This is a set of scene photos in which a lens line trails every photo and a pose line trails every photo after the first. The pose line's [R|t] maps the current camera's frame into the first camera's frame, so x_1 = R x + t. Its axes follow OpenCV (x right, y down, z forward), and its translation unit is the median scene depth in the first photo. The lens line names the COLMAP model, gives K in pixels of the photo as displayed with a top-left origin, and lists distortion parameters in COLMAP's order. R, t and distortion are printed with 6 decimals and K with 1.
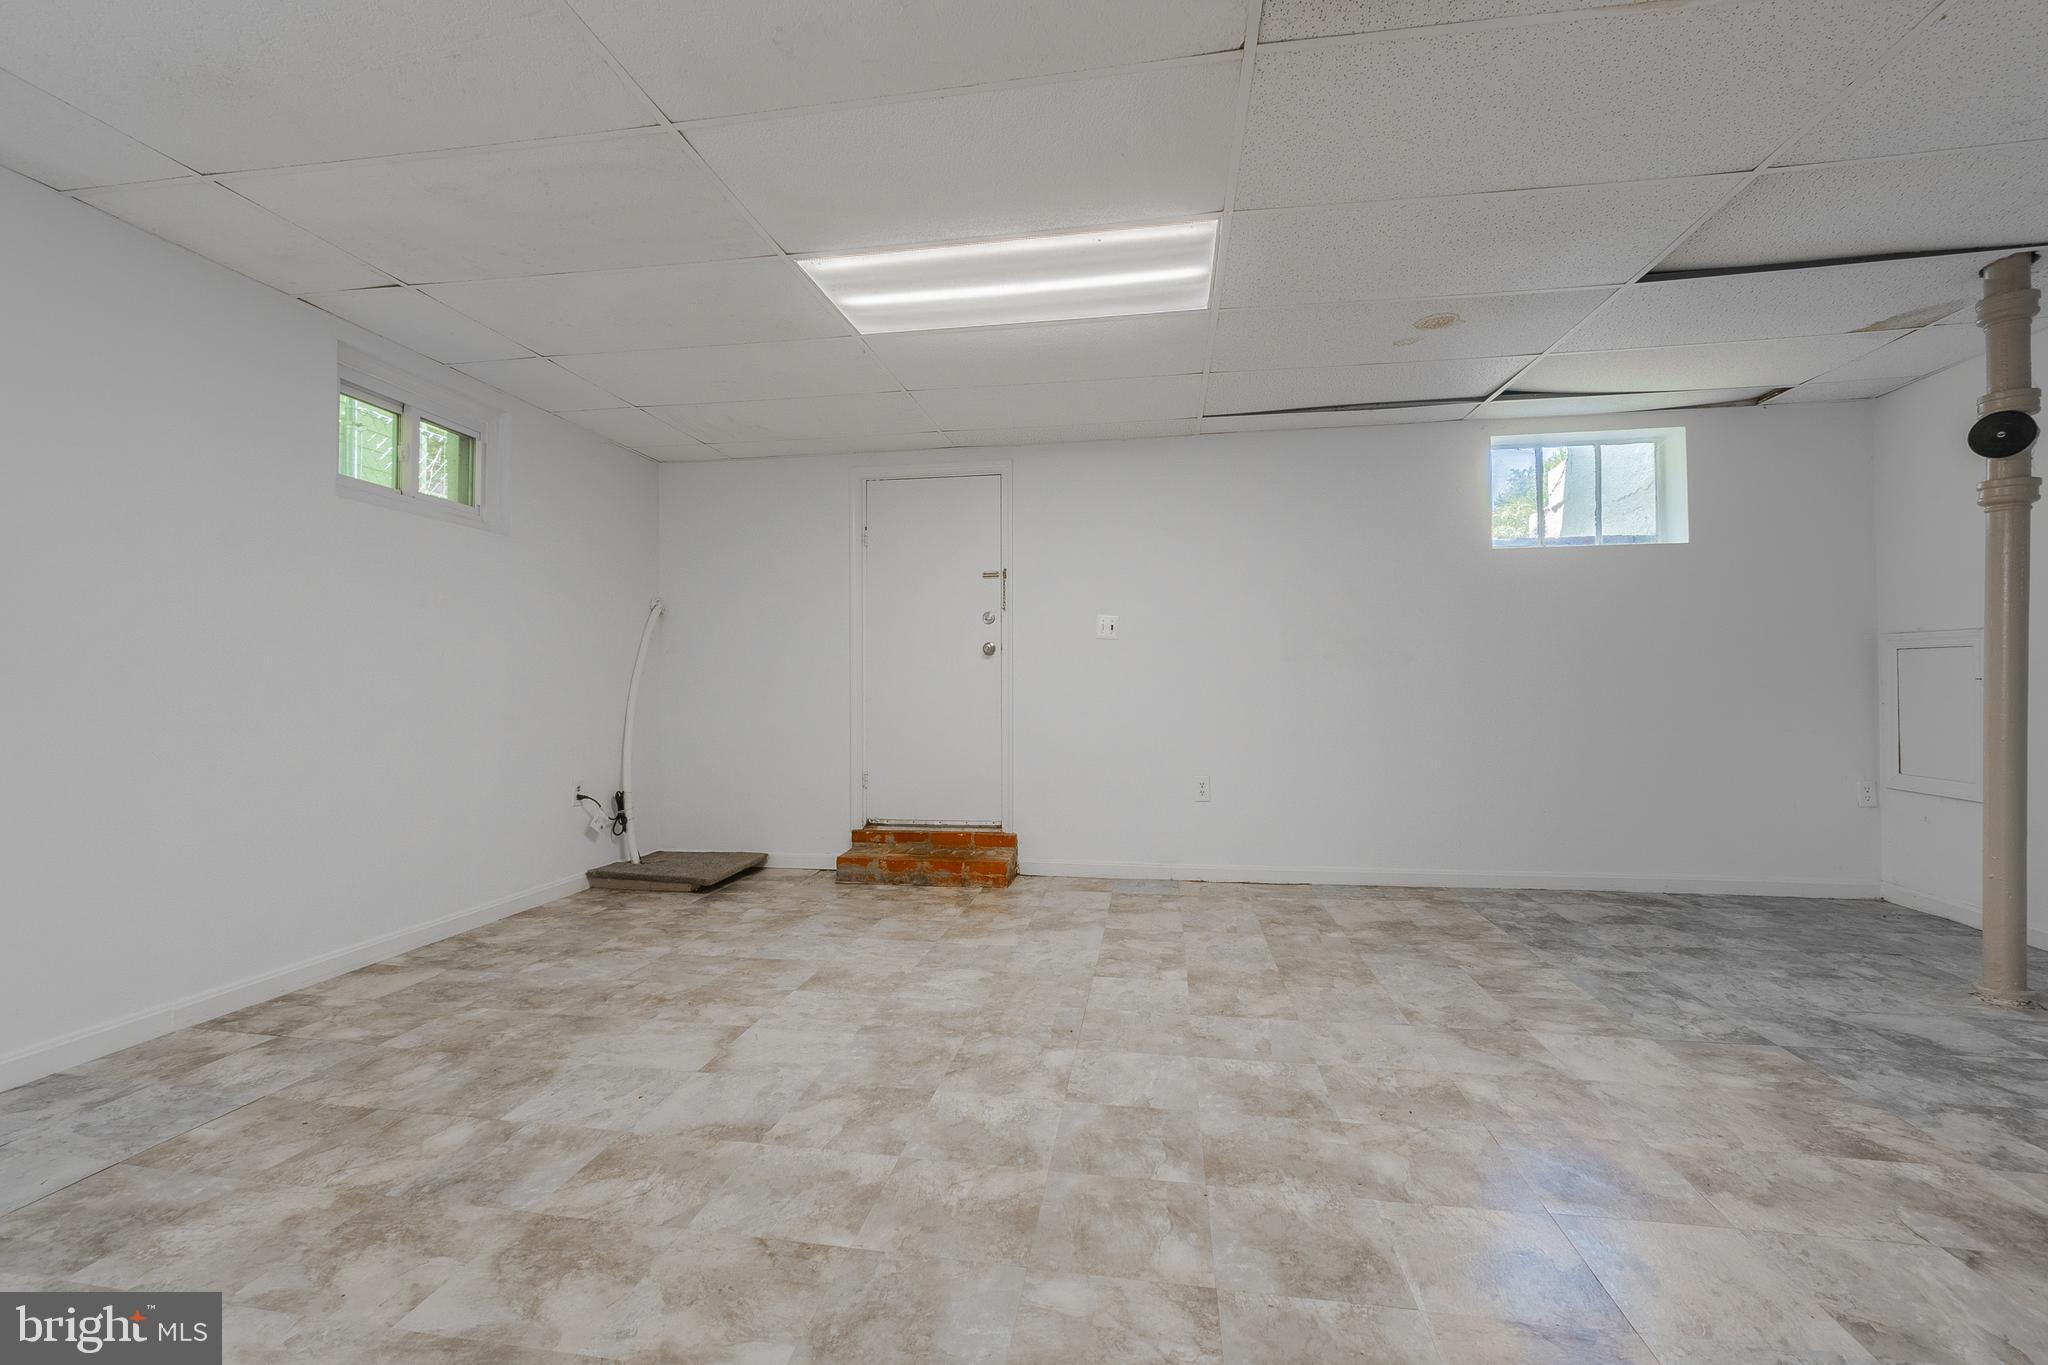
lens RADIAL K [[896.3, 0, 1000.3], [0, 896.3, 672.5], [0, 0, 1]] dist [-0.005785, 0.001472]
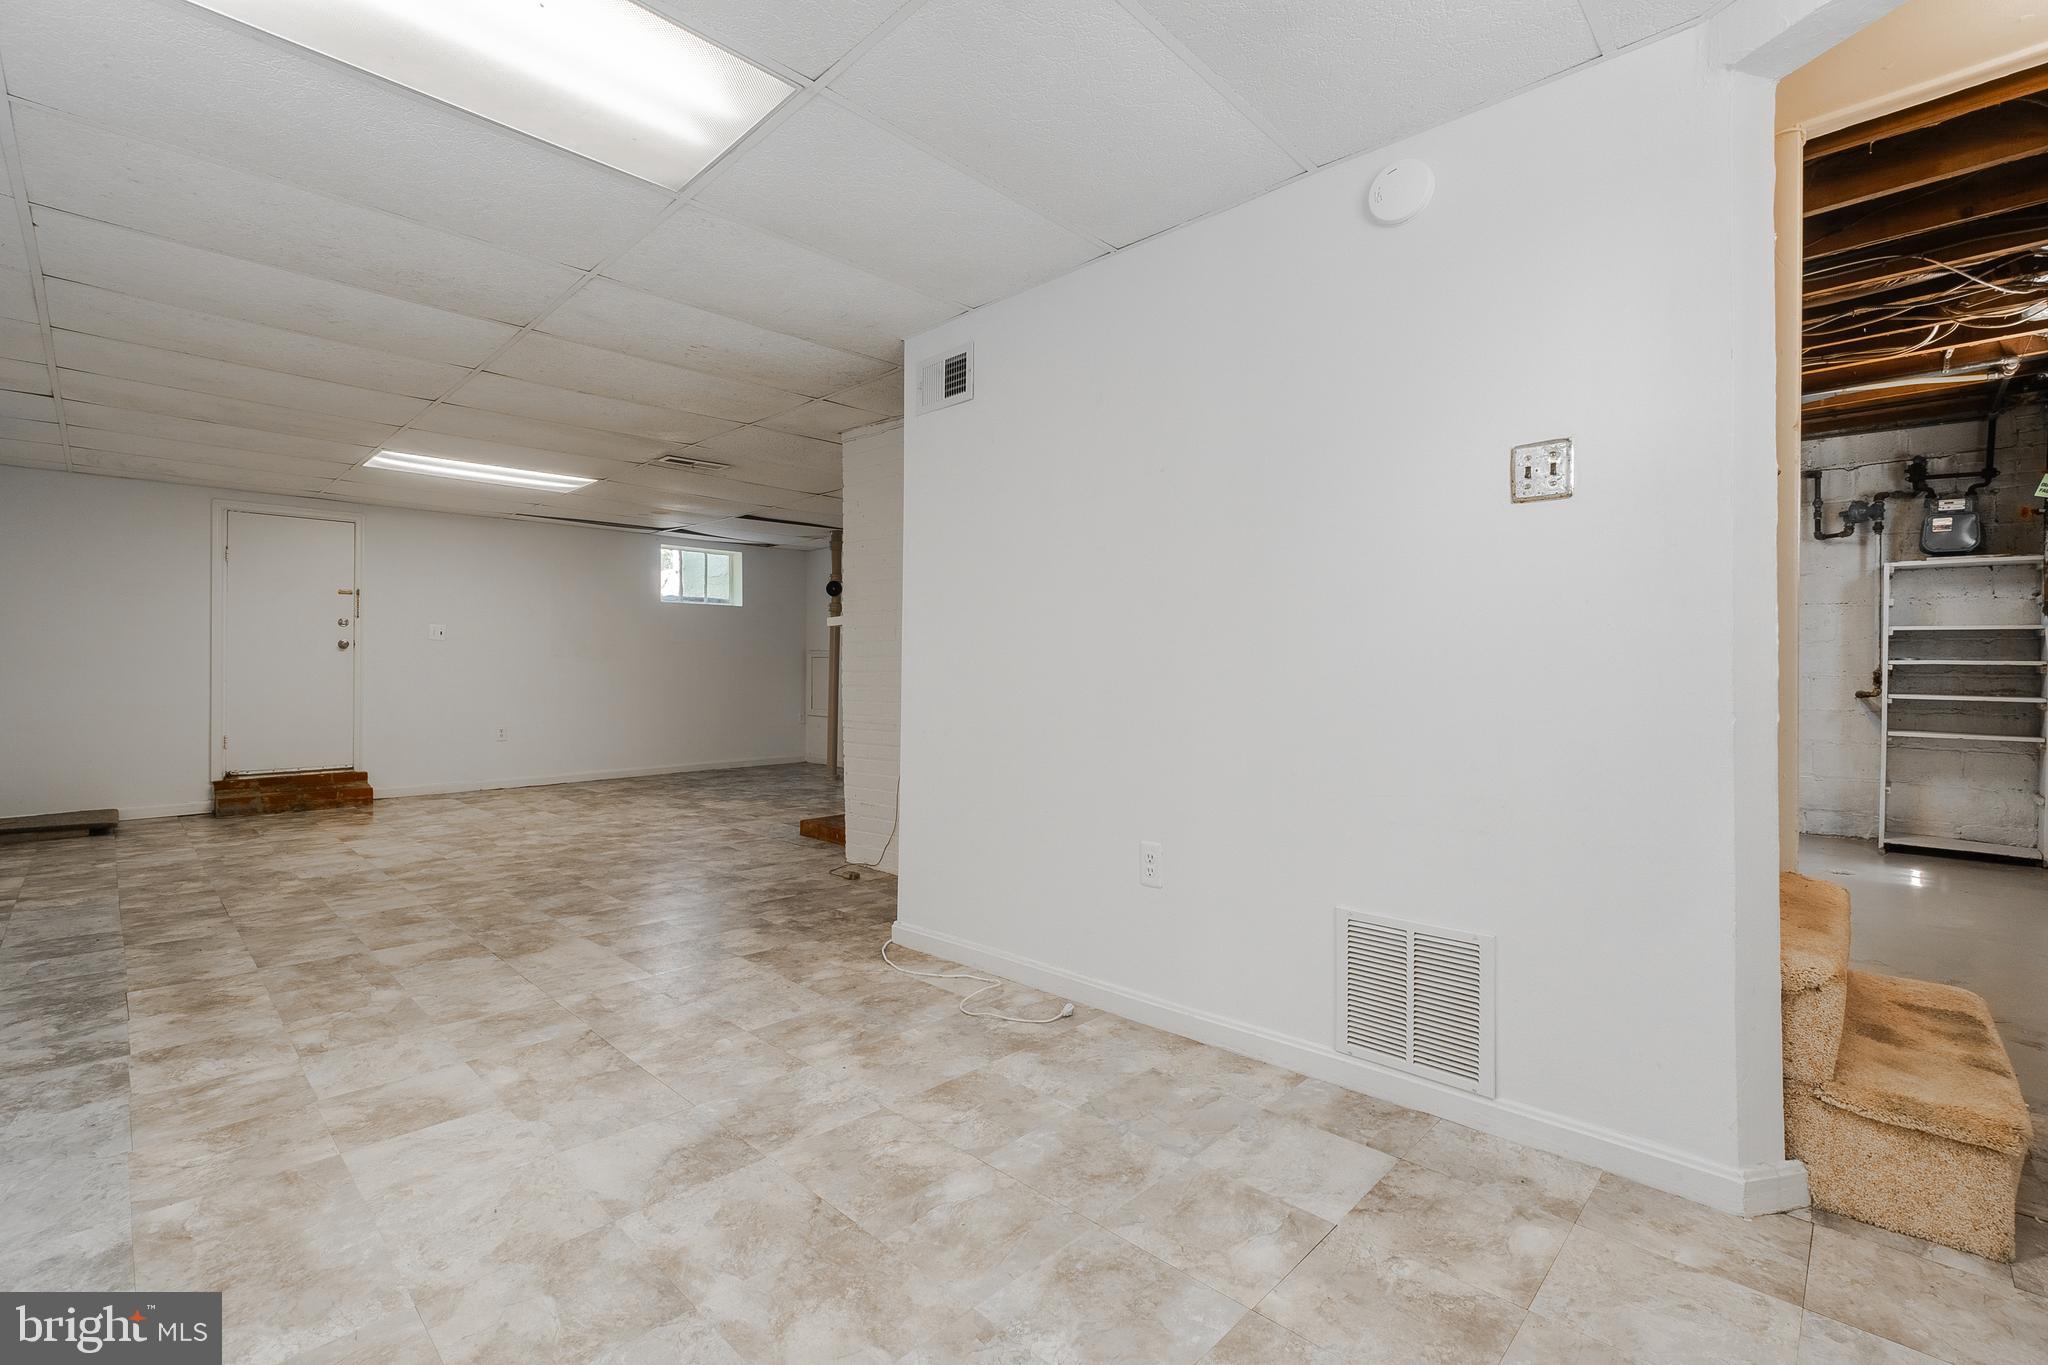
lens RADIAL K [[896.3, 0, 1013.0], [0, 896.3, 669.2], [0, 0, 1]] dist [-0.005785, 0.001472]
pose [[0.550180, 0.002234, 0.835043, -1.079922], [-0.021562, 0.999701, 0.011532, -0.045825], [-0.834768, -0.024350, 0.550064, -1.186660]]
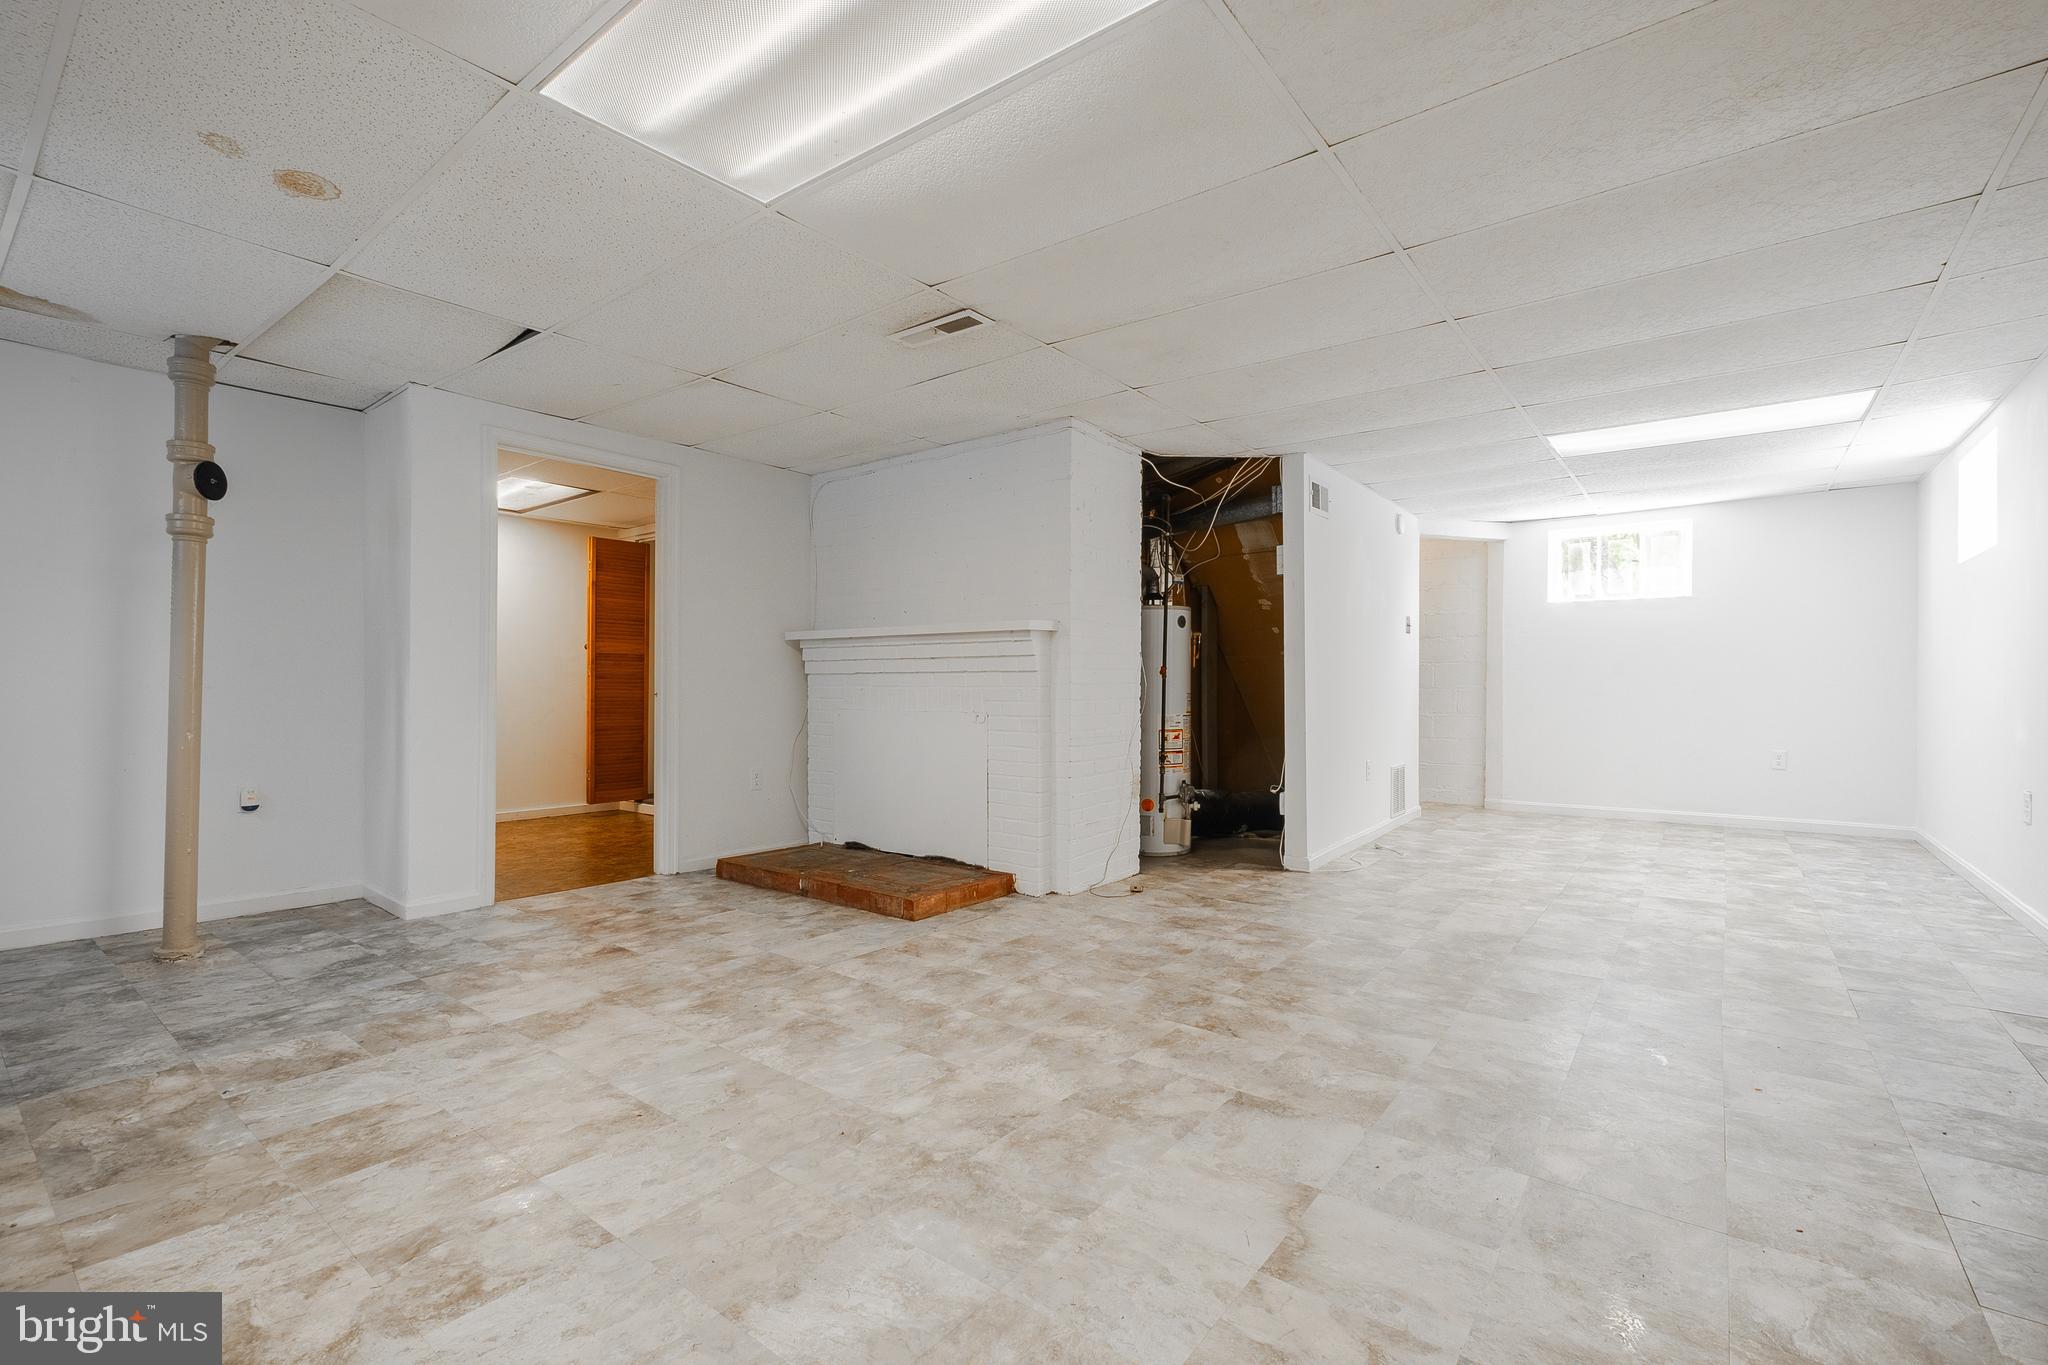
lens RADIAL K [[896.3, 0, 1021.3], [0, 896.3, 683.3], [0, 0, 1]] dist [-0.005785, 0.001472]
pose [[-0.883982, 0.000914, 0.467520, -0.423082], [-0.007979, 0.999823, -0.017040, 0.021436], [-0.467453, -0.018794, -0.883818, 1.627145]]
